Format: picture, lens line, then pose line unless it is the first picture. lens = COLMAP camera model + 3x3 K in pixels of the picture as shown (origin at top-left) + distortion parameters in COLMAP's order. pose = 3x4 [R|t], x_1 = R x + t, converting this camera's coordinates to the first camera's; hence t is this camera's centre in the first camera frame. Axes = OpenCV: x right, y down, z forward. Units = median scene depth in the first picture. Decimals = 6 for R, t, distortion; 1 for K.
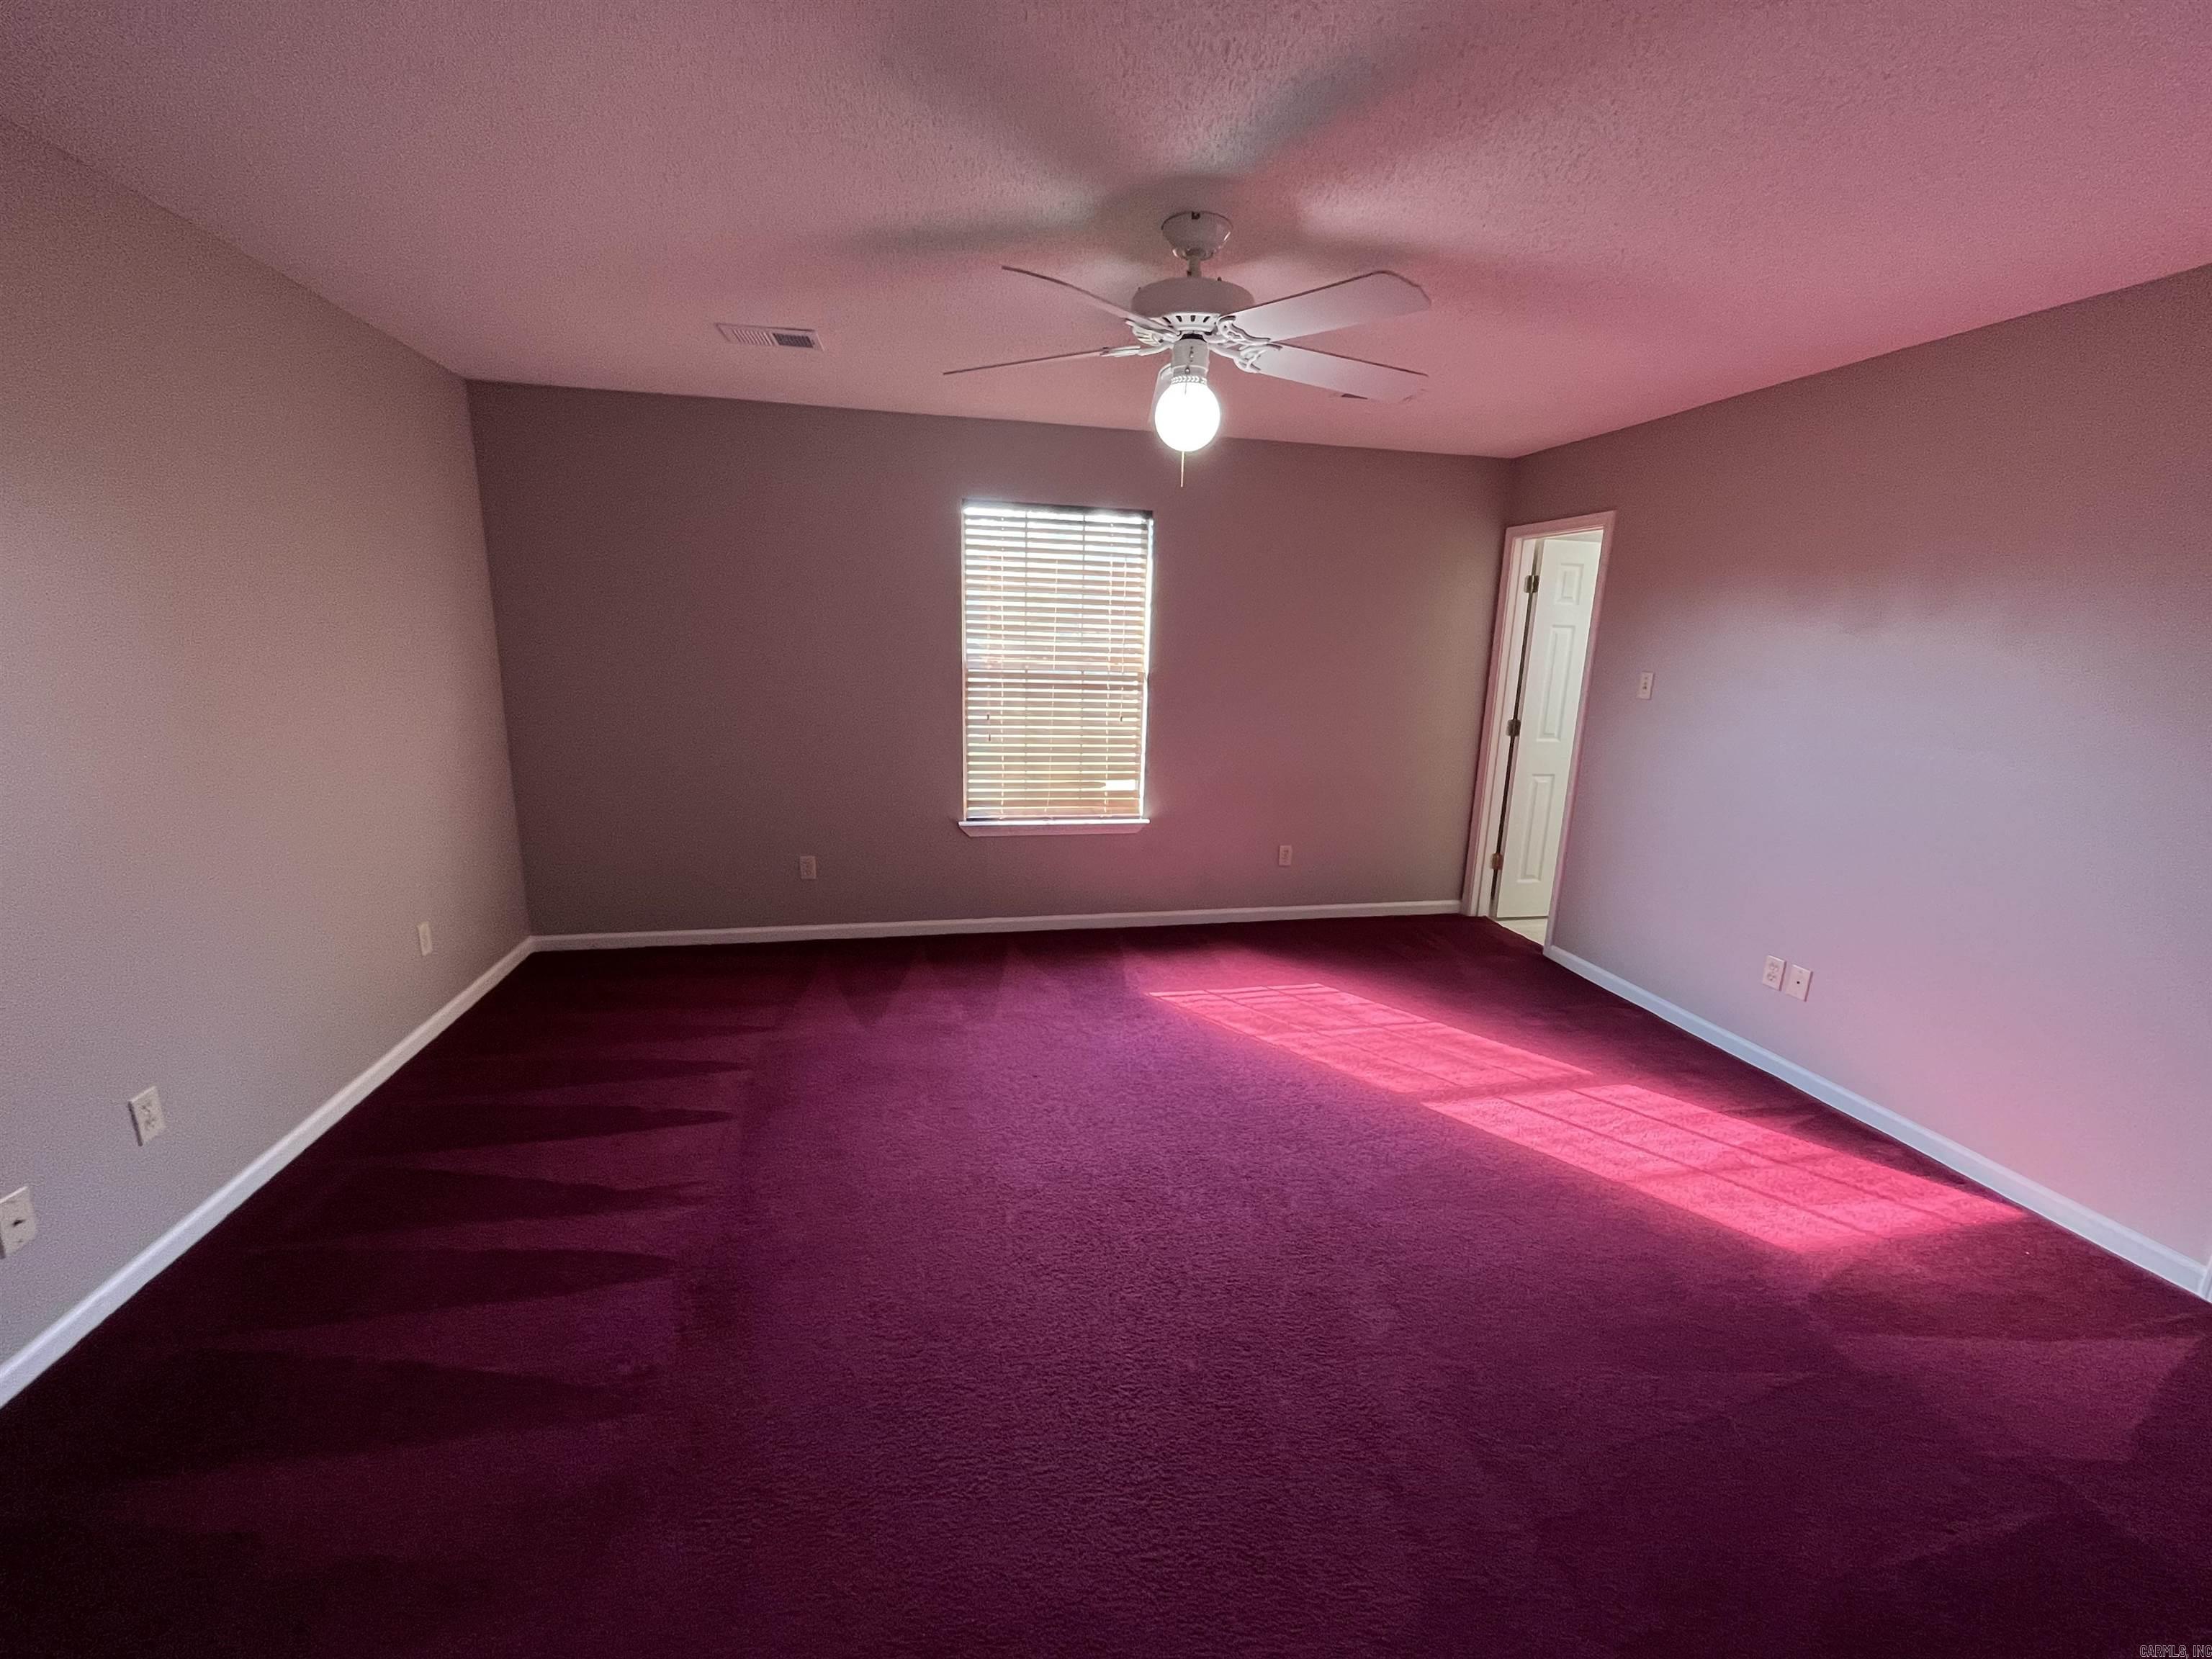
lens RADIAL K [[889.8, 0, 1120.3], [0, 889.8, 835.7], [0, 0, 1]] dist [-0.006506, 0.000328]
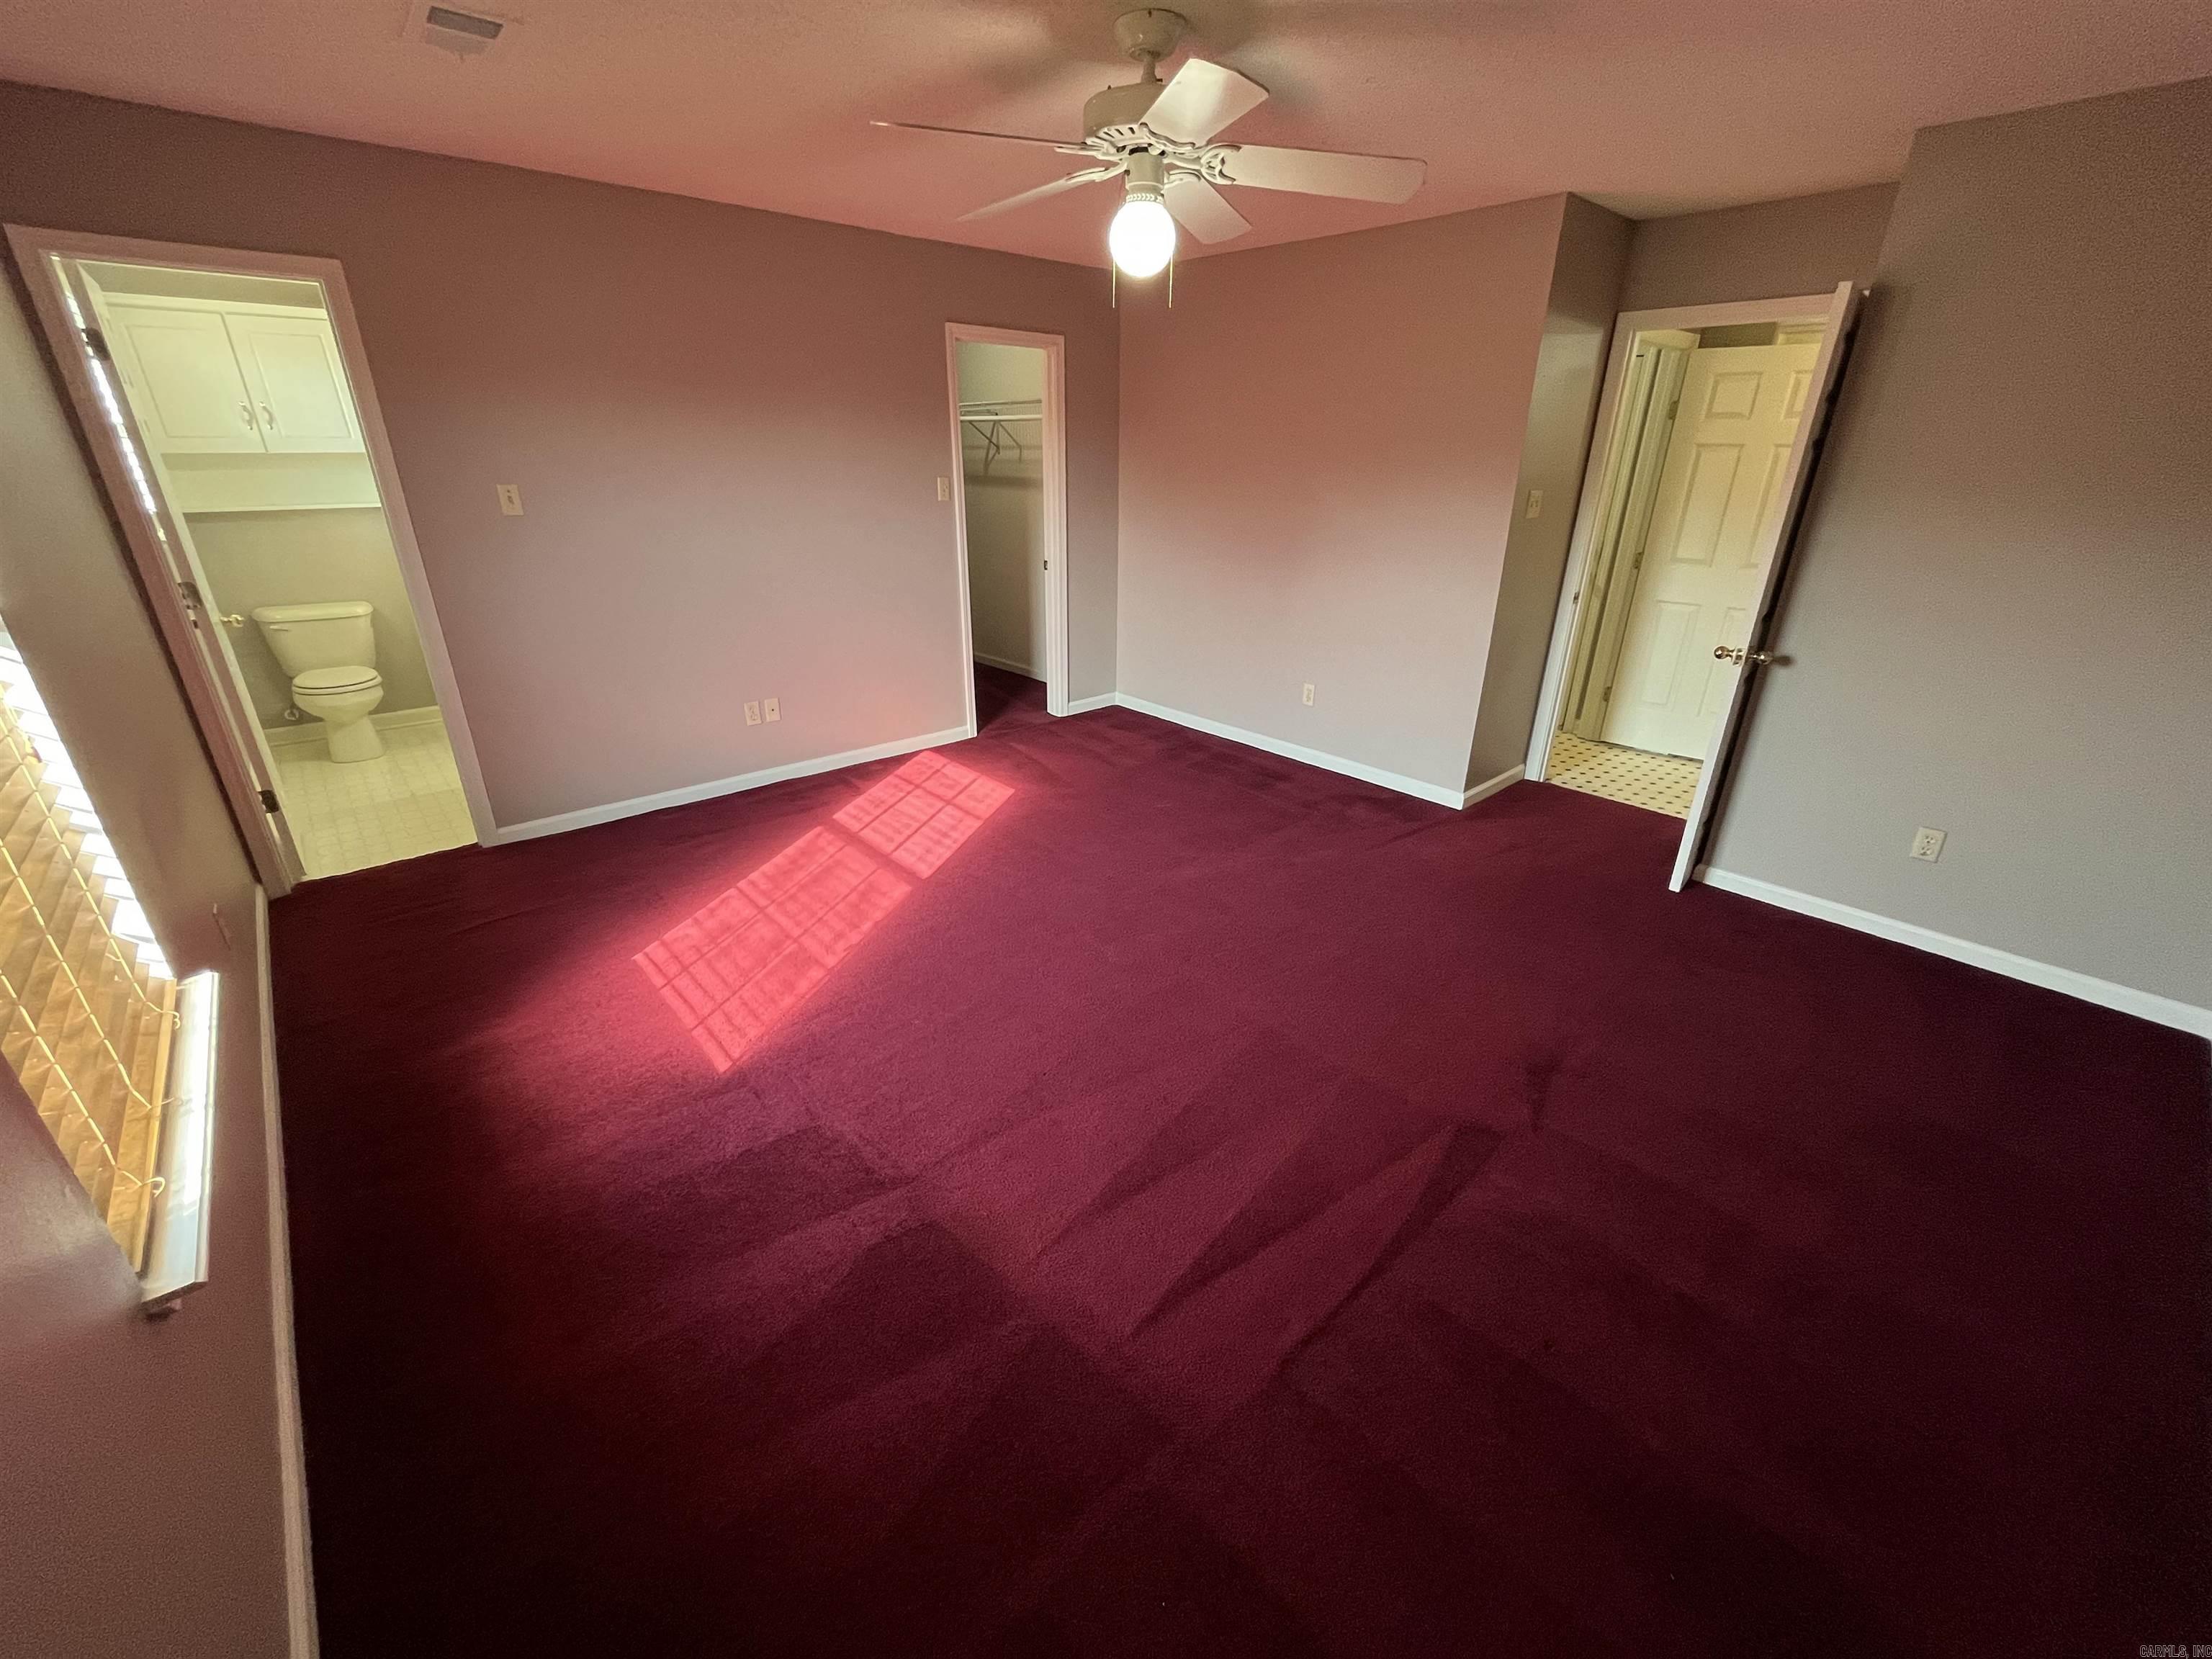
lens RADIAL K [[889.8, 0, 1108.9], [0, 889.8, 810.9], [0, 0, 1]] dist [-0.006506, 0.000328]
pose [[-0.477266, -0.372232, 0.796028, -0.648915], [0.165265, 0.851671, 0.497338, -0.304857], [-0.863079, 0.368918, -0.344957, 1.107691]]
